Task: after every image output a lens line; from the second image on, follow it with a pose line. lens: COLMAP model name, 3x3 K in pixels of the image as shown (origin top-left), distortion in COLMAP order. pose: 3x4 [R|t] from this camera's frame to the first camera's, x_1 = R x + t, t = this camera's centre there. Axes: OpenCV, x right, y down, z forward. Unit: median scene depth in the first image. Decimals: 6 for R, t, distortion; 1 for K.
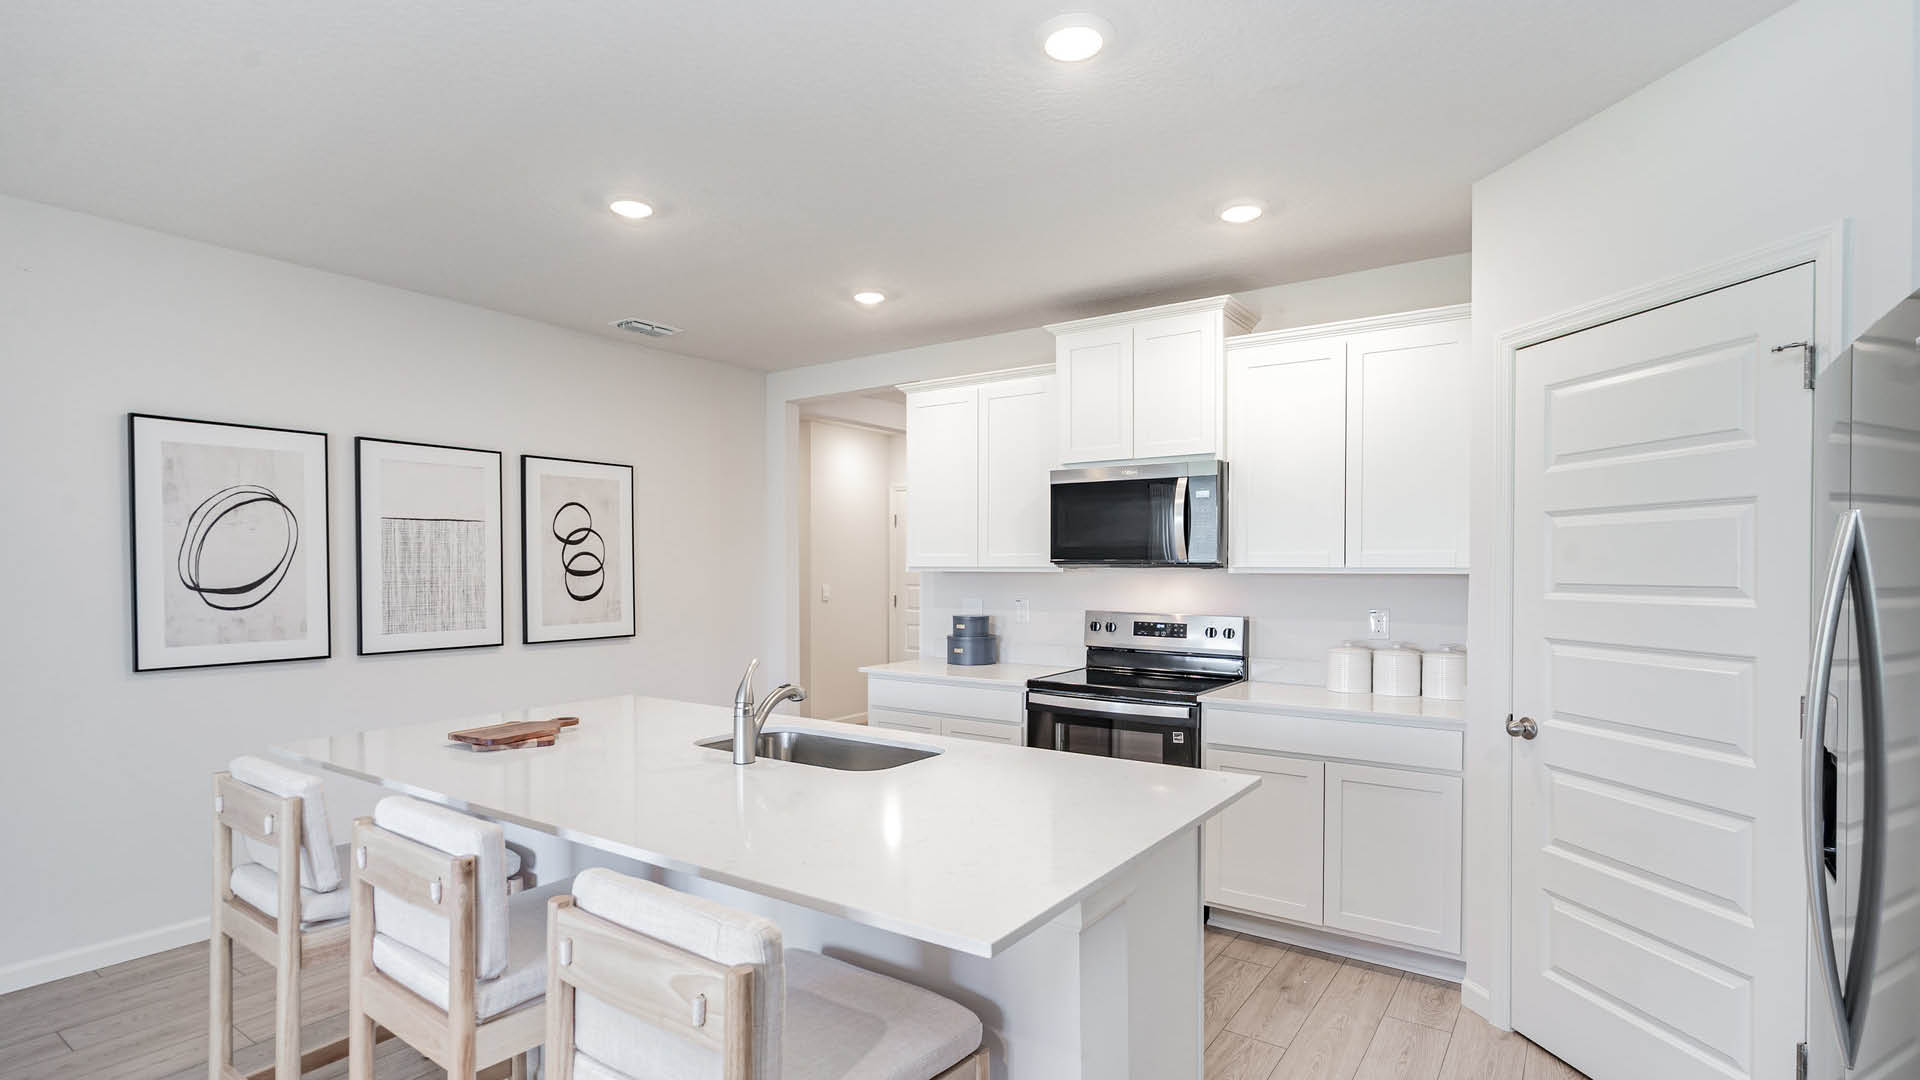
lens RADIAL K [[894.7, 0, 955.4], [0, 894.7, 560.7], [0, 0, 1]] dist [0.002617, -0.000247]
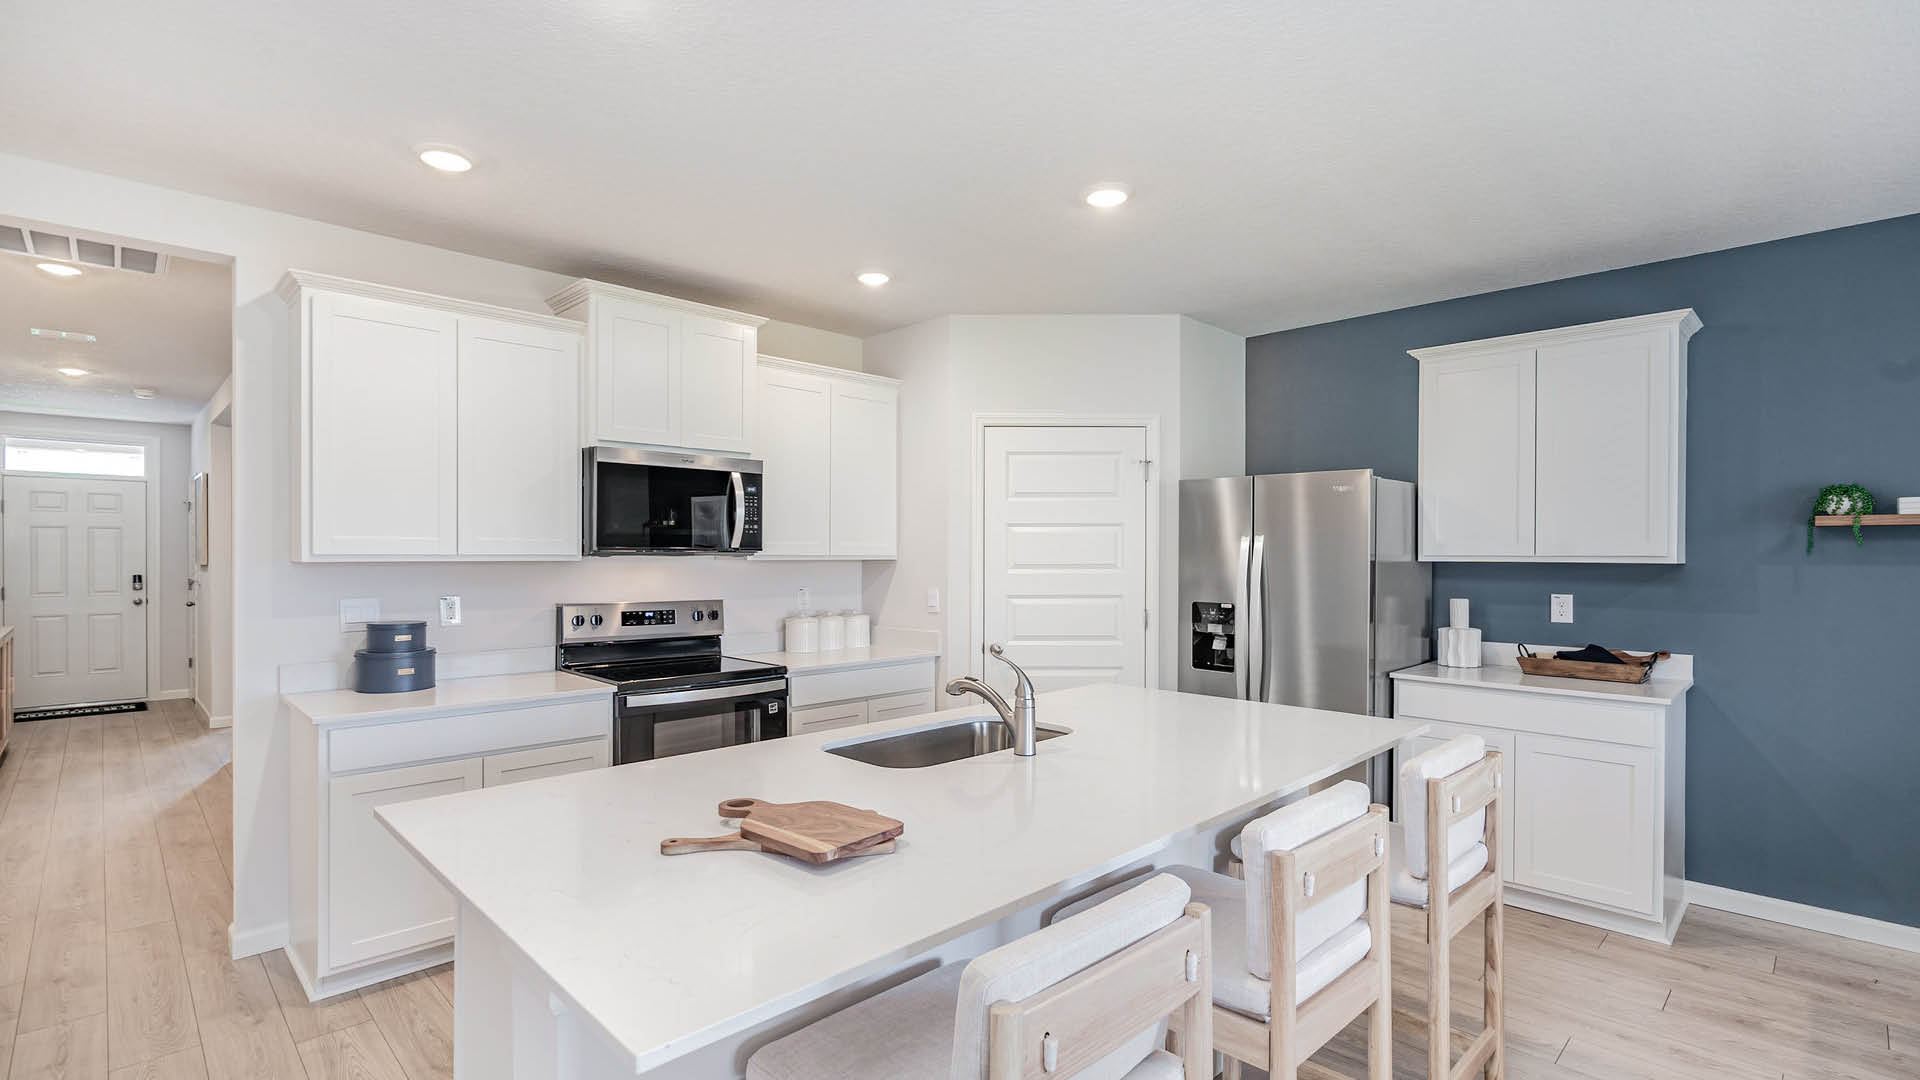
lens RADIAL K [[894.7, 0, 955.4], [0, 894.7, 560.7], [0, 0, 1]] dist [0.002617, -0.000247]
pose [[0.196683, -0.008459, 0.980431, -0.709244], [-0.009829, 0.999896, 0.010599, -0.000395], [-0.980418, -0.011721, 0.196579, 0.491638]]
